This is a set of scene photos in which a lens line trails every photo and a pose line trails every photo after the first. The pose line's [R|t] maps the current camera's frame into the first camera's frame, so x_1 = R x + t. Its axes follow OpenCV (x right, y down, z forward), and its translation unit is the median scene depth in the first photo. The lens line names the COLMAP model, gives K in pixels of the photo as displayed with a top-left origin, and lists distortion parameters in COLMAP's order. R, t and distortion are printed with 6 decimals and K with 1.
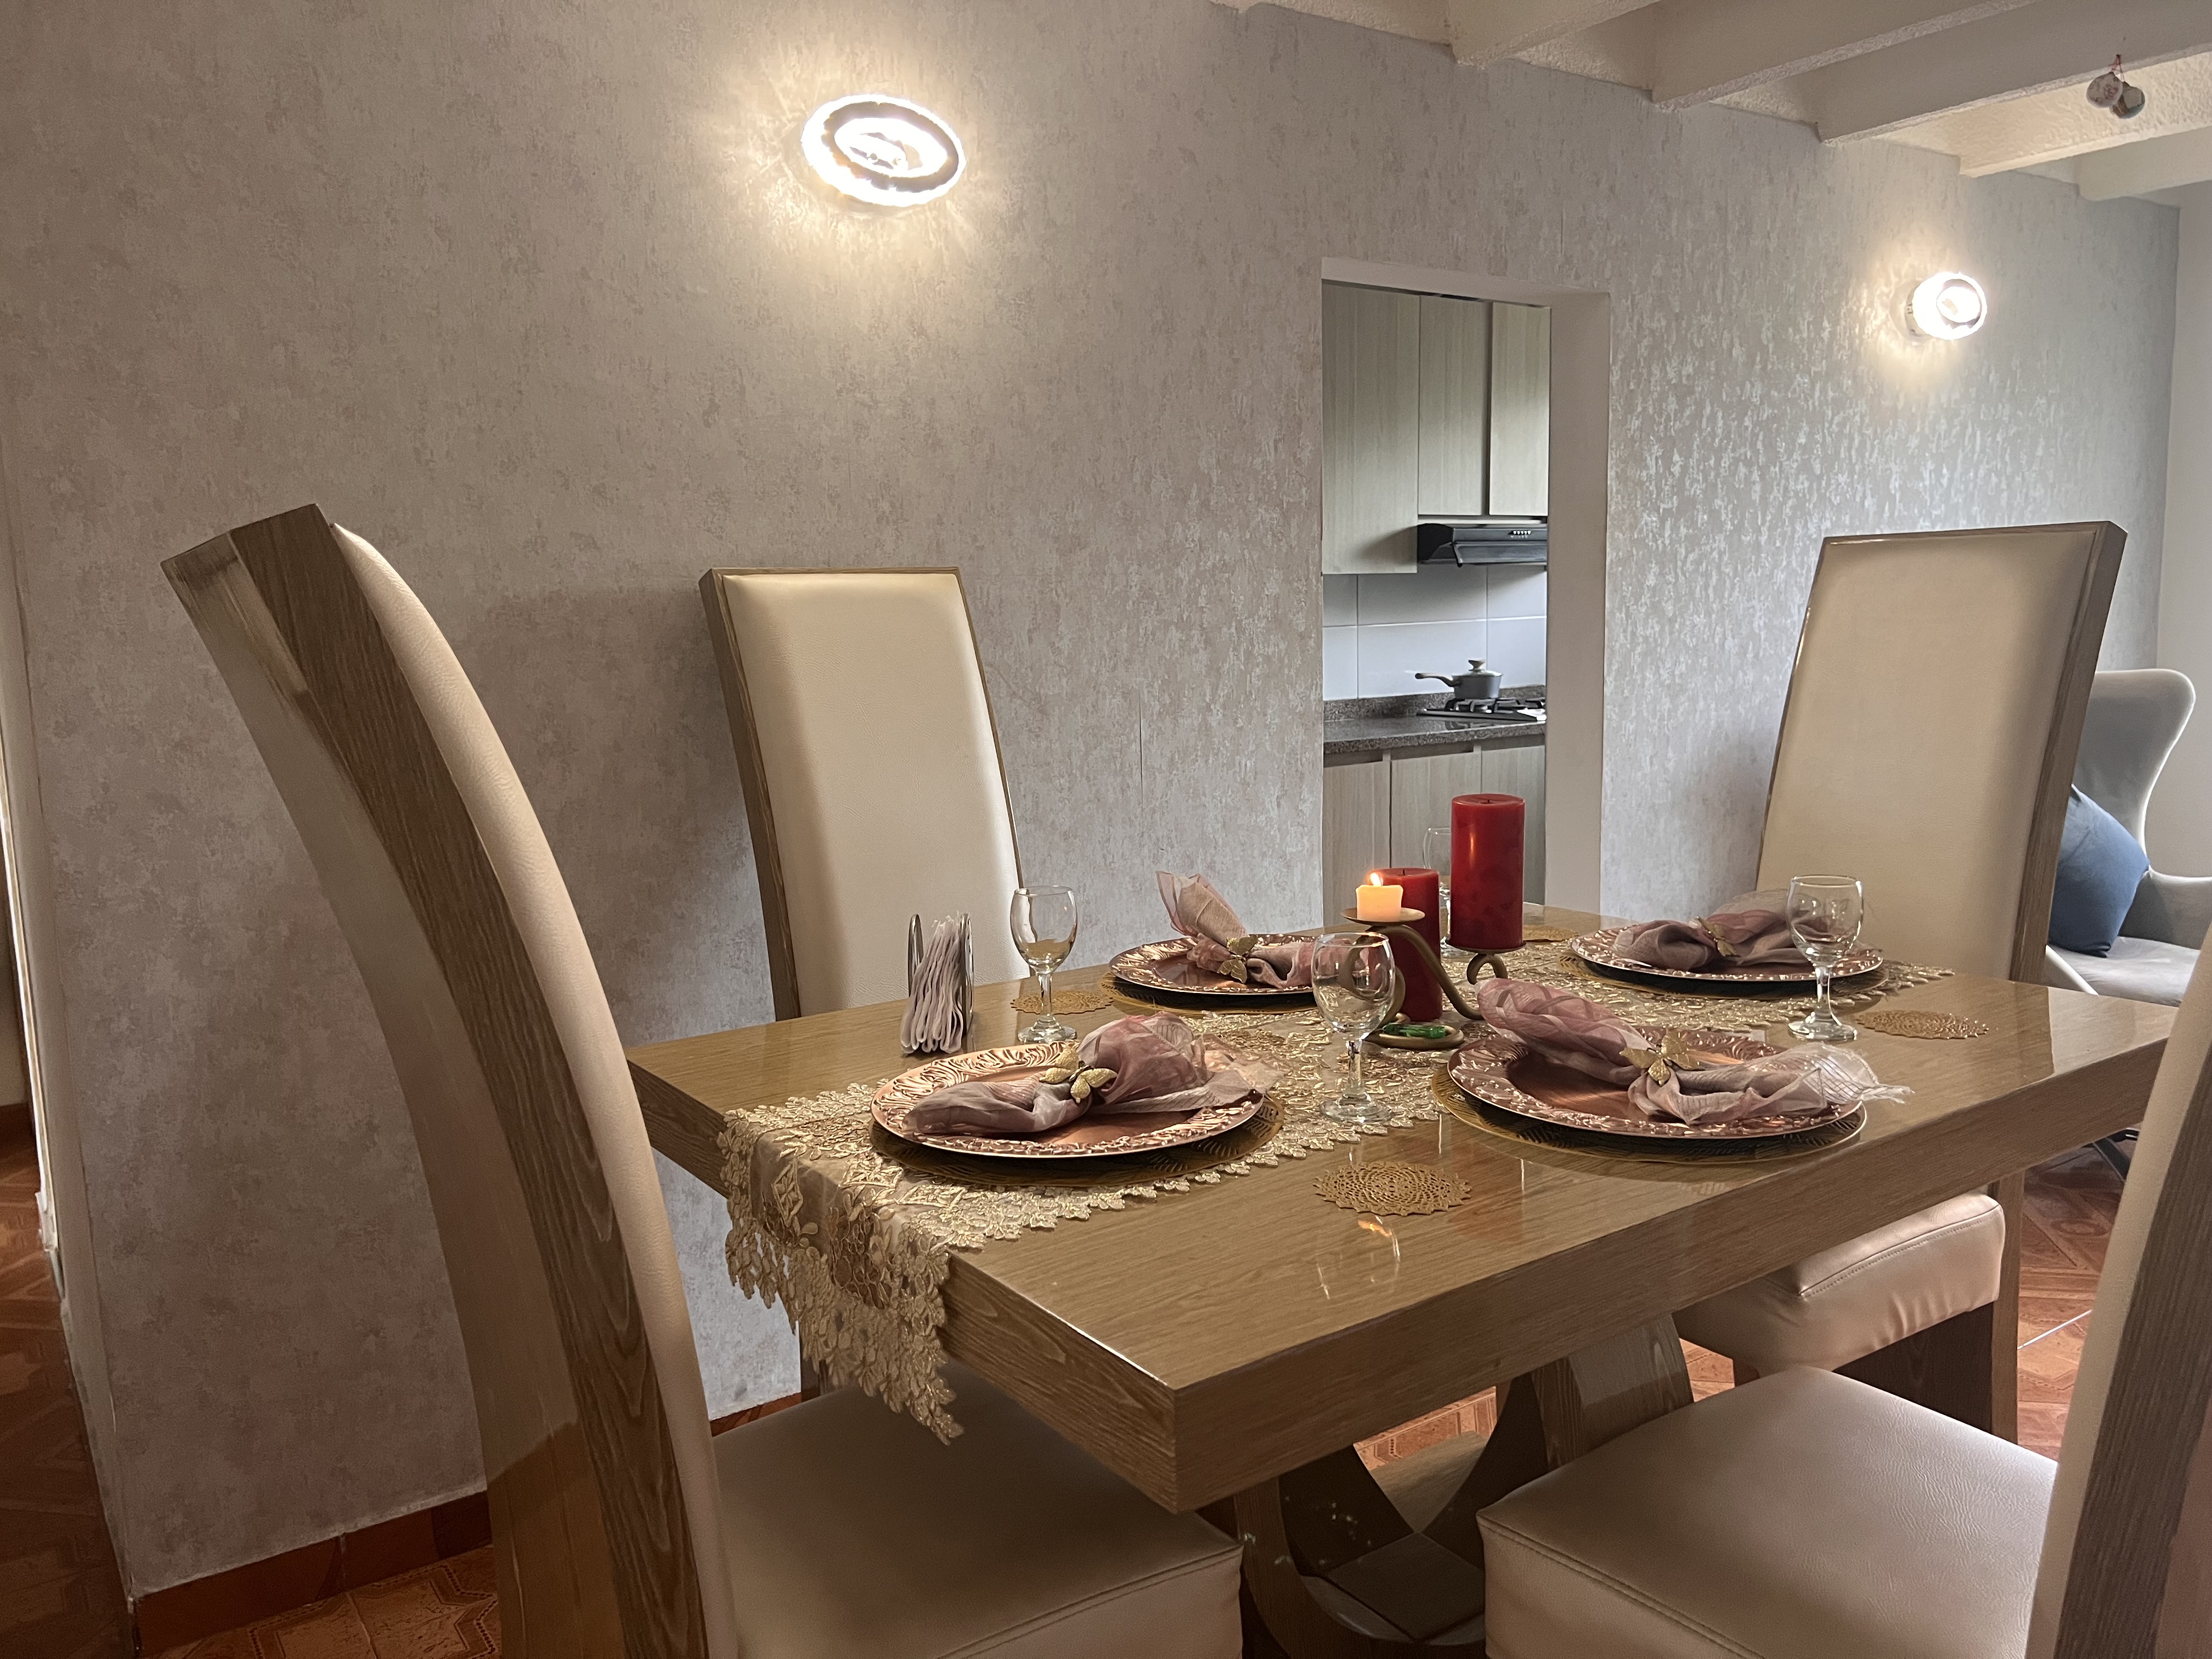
lens RADIAL K [[1650.1, 0, 1106.0], [0, 1650.1, 829.5], [0, 0, 1]] dist [0.138676, -0.221330]
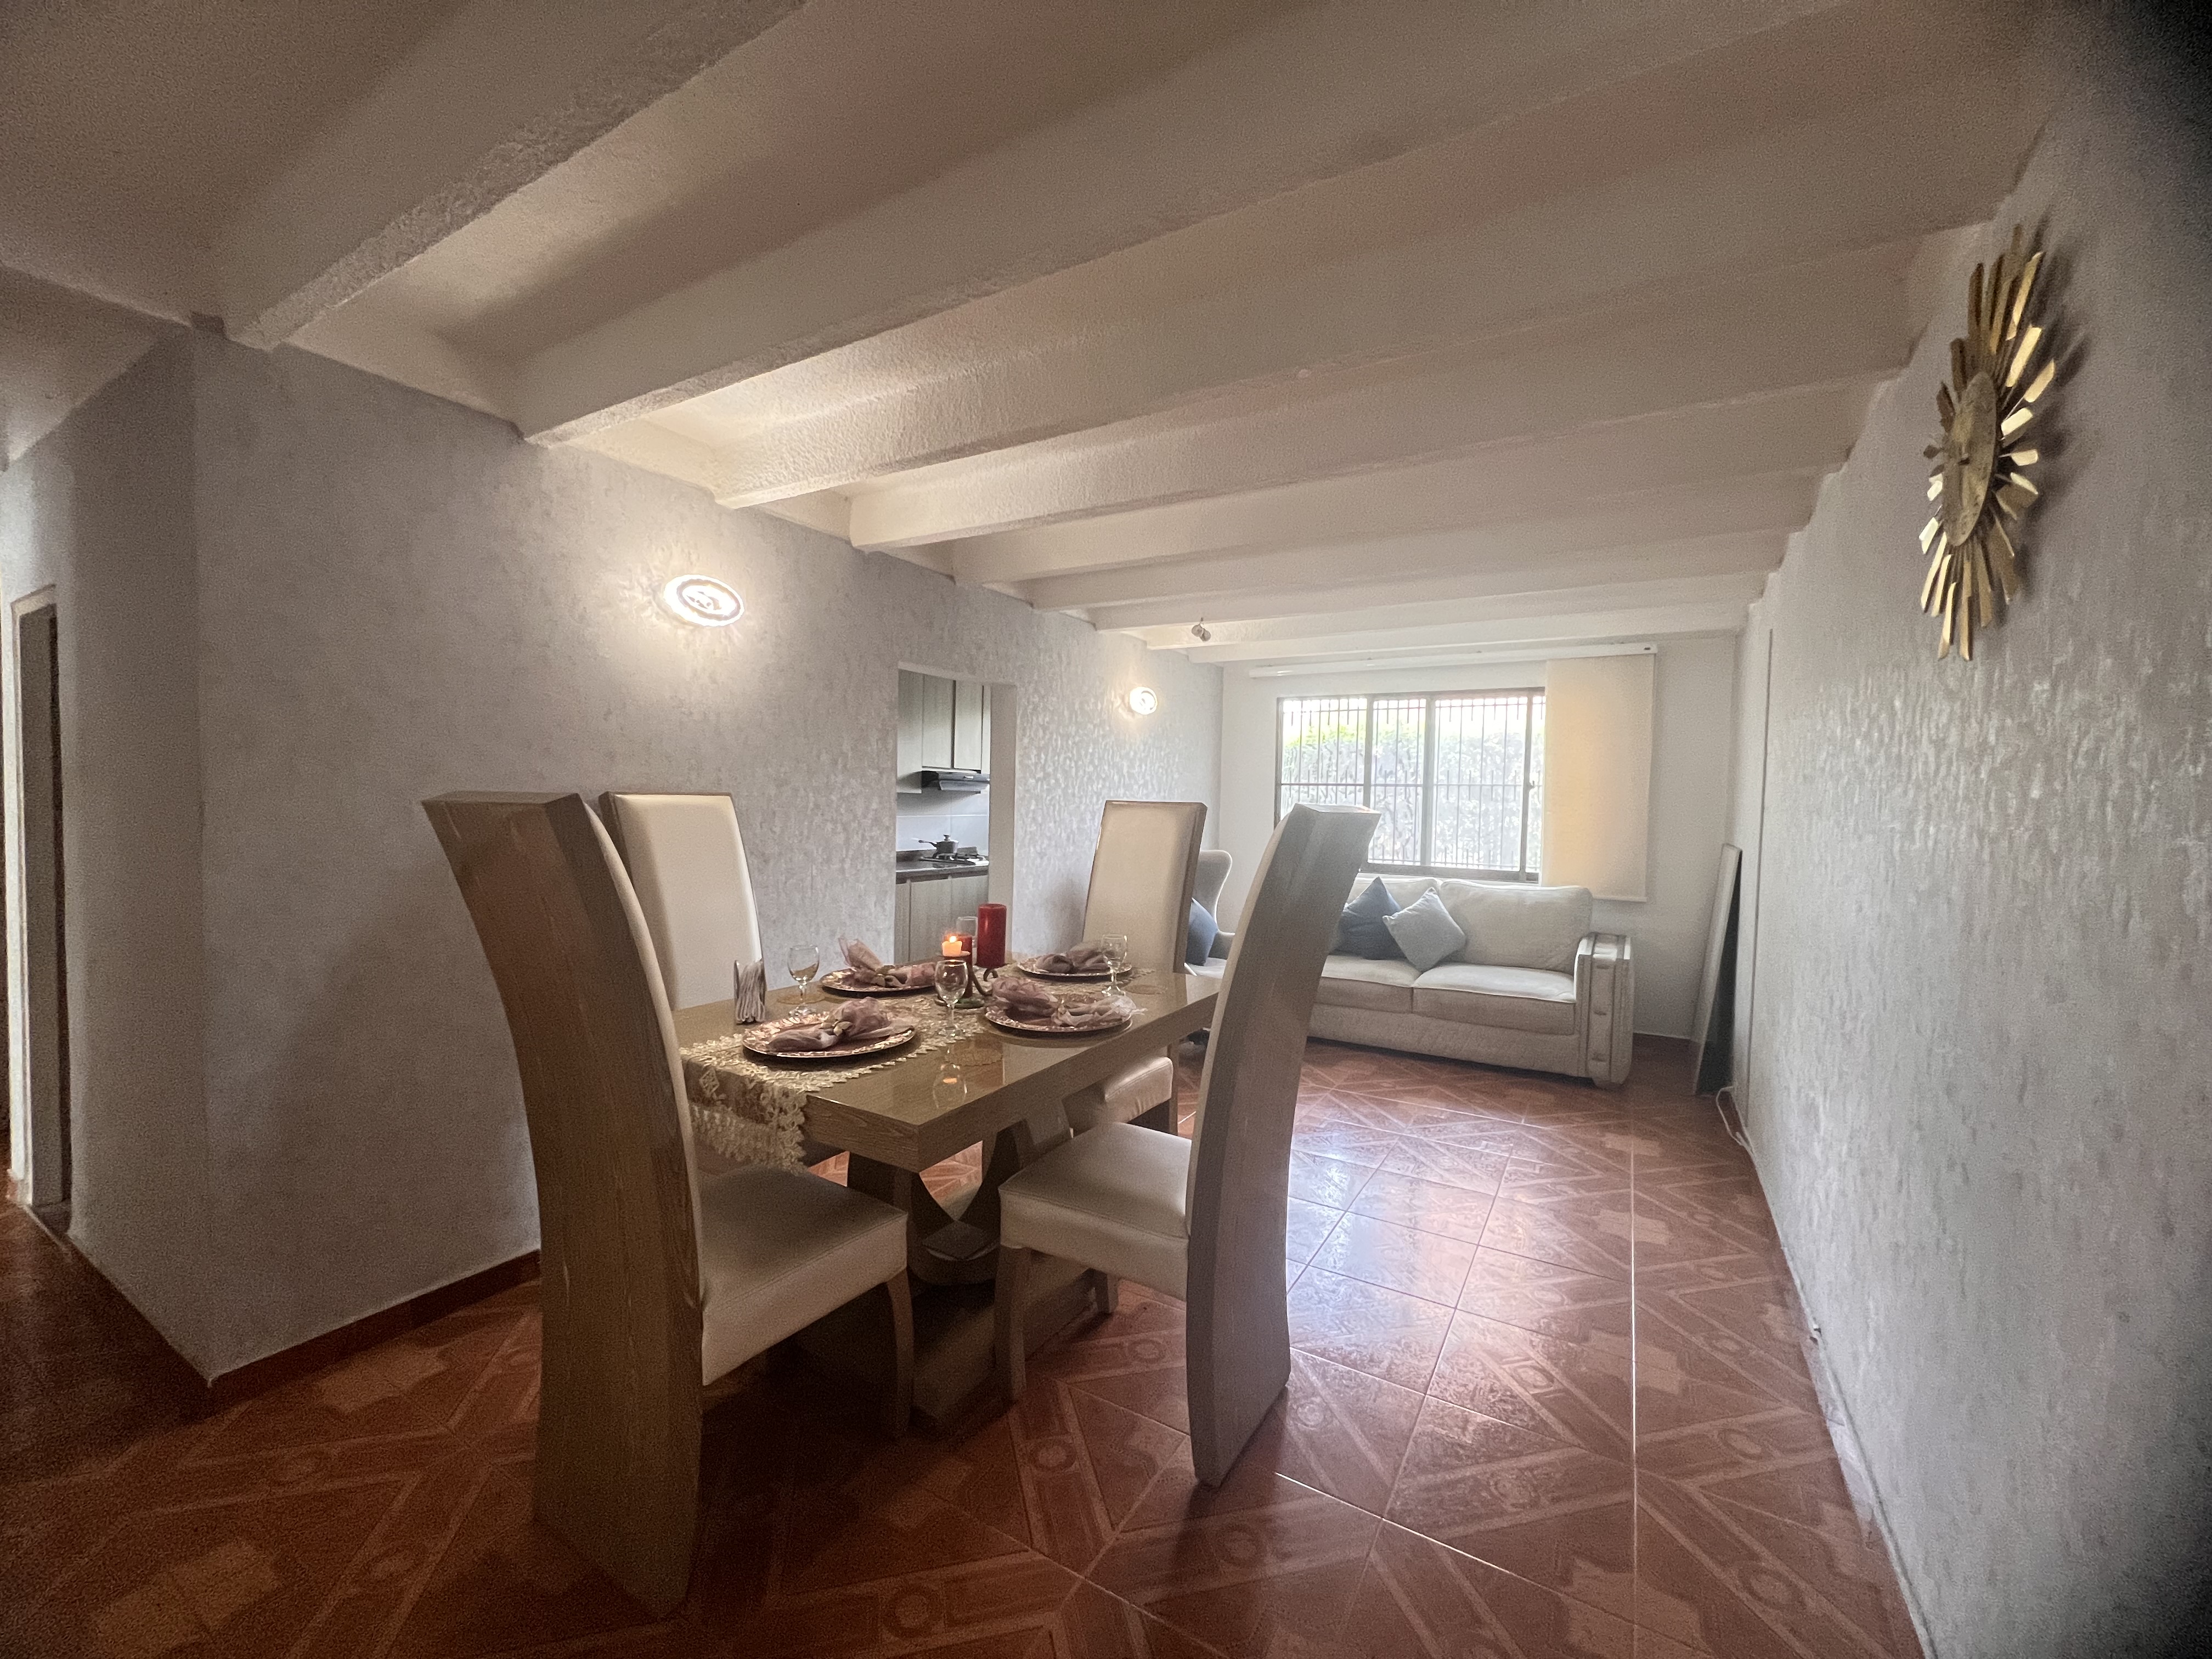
lens RADIAL K [[881.3, 0, 1106.0], [0, 881.3, 829.5], [0, 0, 1]] dist [-0.002313, -0.000199]
pose [[0.909895, 0.031092, 0.413671, -0.115184], [0.008925, 0.995489, -0.094452, -0.003830], [-0.414742, 0.089633, 0.905514, -0.190257]]
